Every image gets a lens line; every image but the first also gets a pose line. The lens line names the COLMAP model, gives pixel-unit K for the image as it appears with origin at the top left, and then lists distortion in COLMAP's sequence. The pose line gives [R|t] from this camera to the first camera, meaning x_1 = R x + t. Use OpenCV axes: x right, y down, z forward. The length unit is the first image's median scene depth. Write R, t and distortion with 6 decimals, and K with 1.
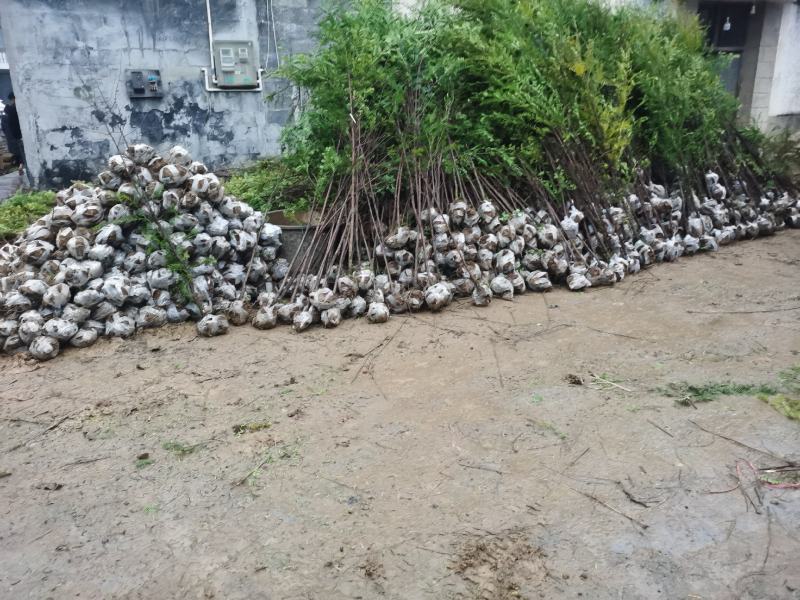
lens RADIAL K [[616.7, 0, 400.0], [0, 616.7, 300.0], [0, 0, 1]] dist [0.048487, -0.035407]
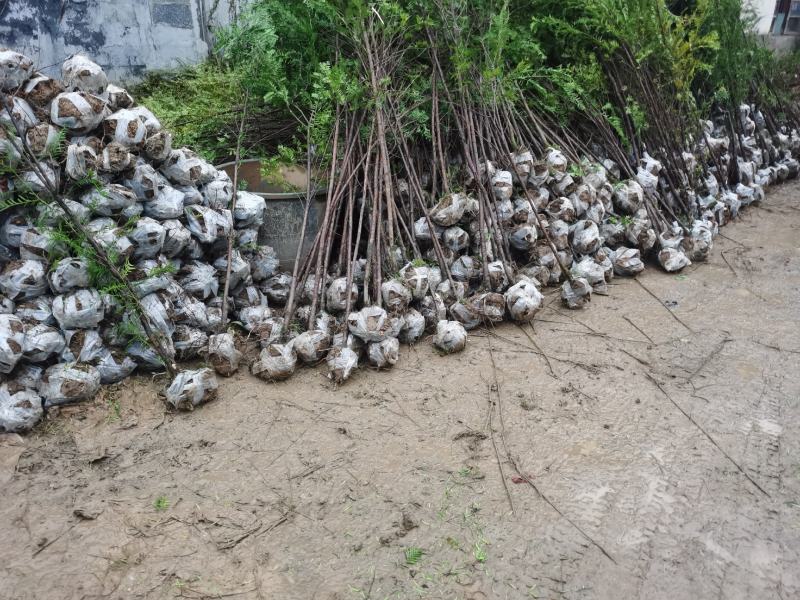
lens RADIAL K [[616.7, 0, 400.0], [0, 616.7, 300.0], [0, 0, 1]] dist [0.048487, -0.035407]
pose [[0.974095, -0.060451, 0.217908, -0.211591], [0.032411, 0.990980, 0.130029, -0.096285], [-0.223803, -0.119598, 0.967268, 0.375074]]
